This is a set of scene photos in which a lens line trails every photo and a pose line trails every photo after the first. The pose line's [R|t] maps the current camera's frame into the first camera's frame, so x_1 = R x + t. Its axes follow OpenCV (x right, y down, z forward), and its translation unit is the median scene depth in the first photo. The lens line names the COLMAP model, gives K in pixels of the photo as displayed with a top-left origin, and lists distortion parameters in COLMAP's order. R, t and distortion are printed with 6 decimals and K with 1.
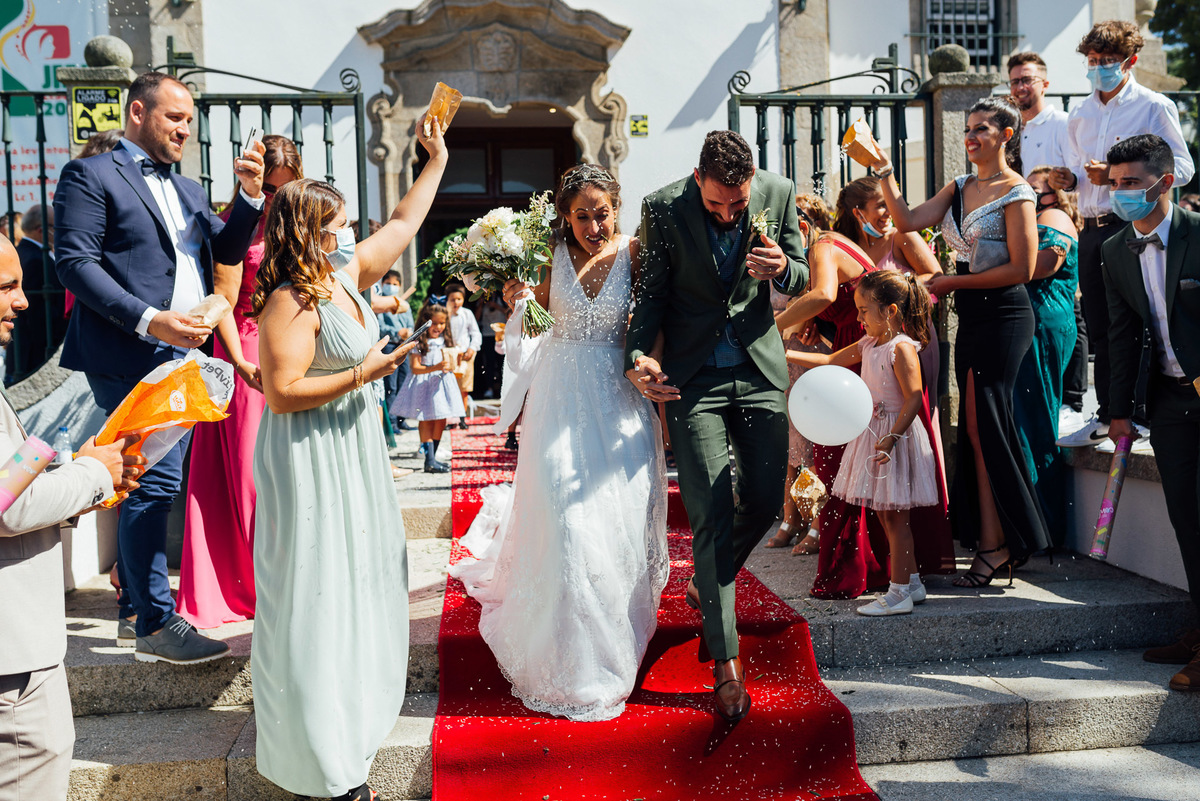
lens RADIAL K [[1110.5, 0, 600.0], [0, 1110.5, 400.5], [0, 0, 1]] dist [0.000956, -0.006411]
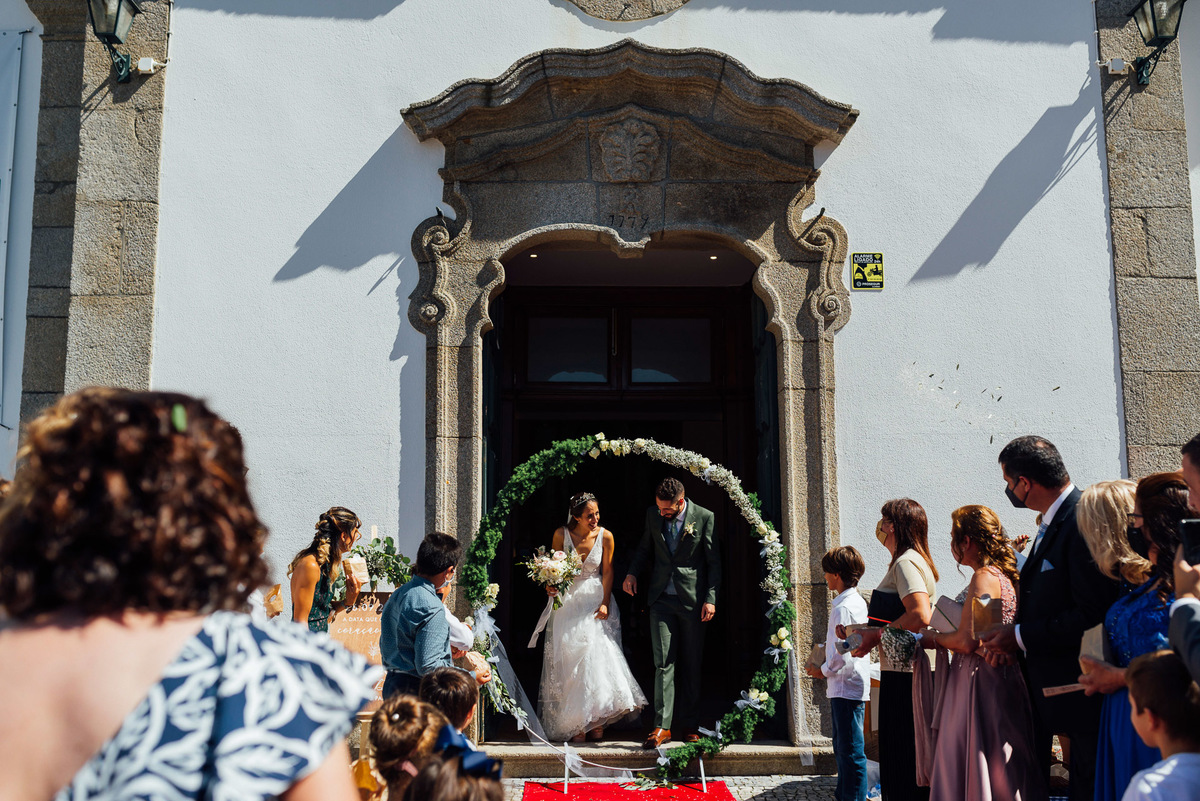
lens RADIAL K [[1149.0, 0, 600.0], [0, 1149.0, 400.5], [0, 0, 1]] dist [0.003943, -0.001275]
pose [[0.994962, 0.012742, -0.099443, -0.045282], [-0.030499, 0.983350, -0.179144, -0.068164], [0.095505, 0.181274, 0.978784, 0.411286]]
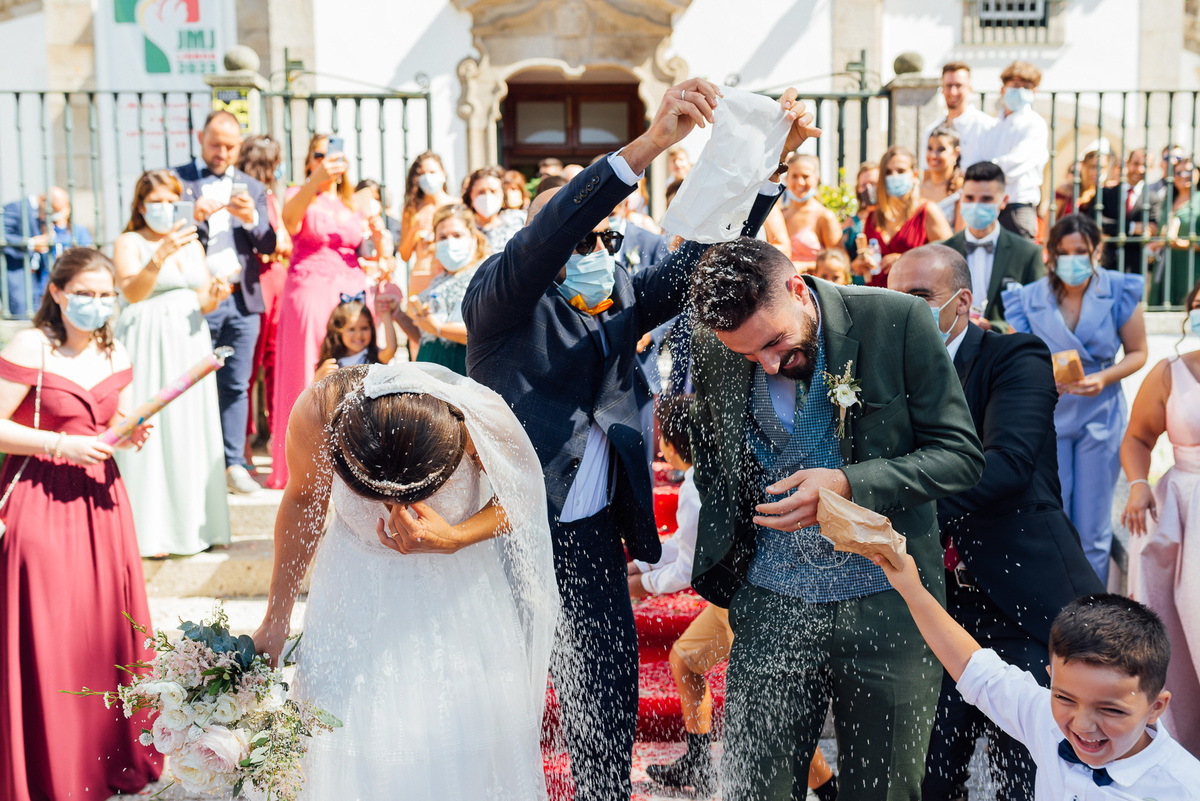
lens RADIAL K [[1149.0, 0, 600.0], [0, 1149.0, 400.5], [0, 0, 1]] dist [0.003943, -0.001275]
pose [[0.994481, 0.032932, -0.099617, 0.061755], [-0.027089, 0.997863, 0.059455, -0.002662], [0.101362, -0.056429, 0.993248, -0.157978]]
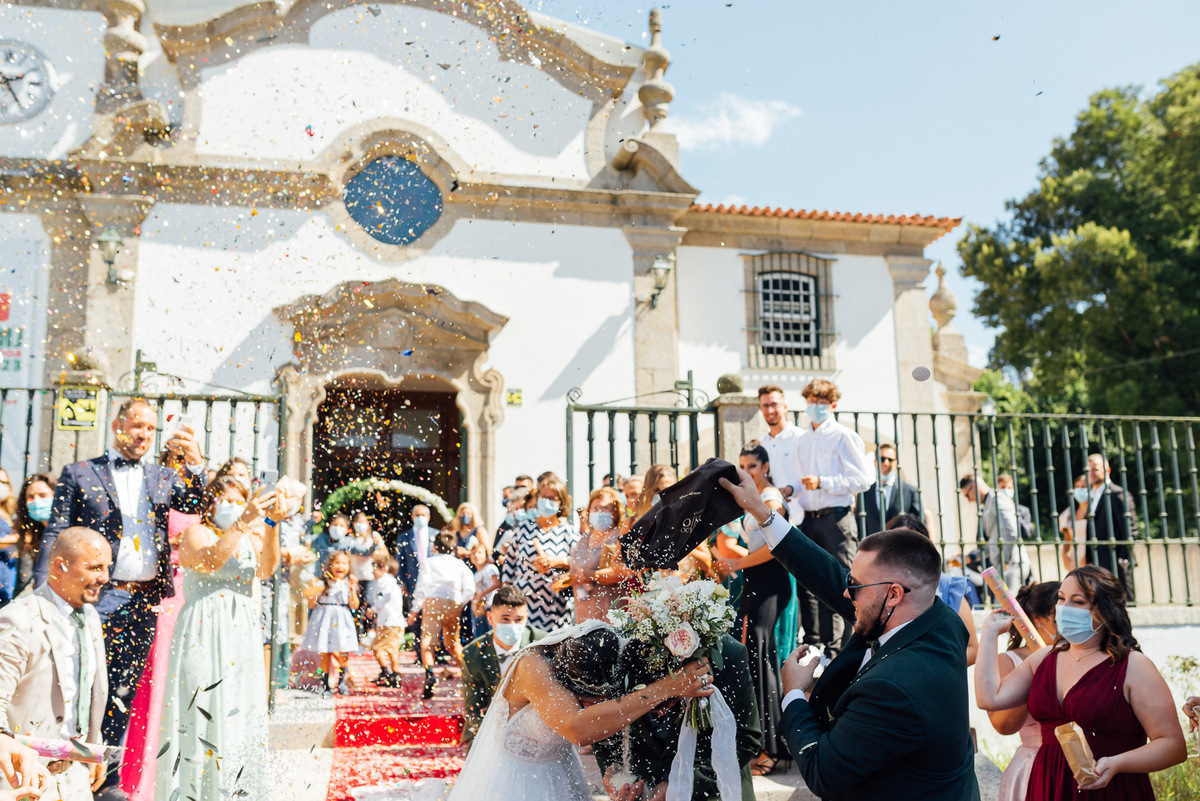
lens RADIAL K [[1149.0, 0, 600.0], [0, 1149.0, 400.5], [0, 0, 1]] dist [0.003943, -0.001275]
pose [[0.995353, 0.034403, 0.089940, 0.016927], [-0.015159, 0.978338, -0.206459, 0.001847], [-0.095095, 0.204136, 0.974313, -0.179005]]
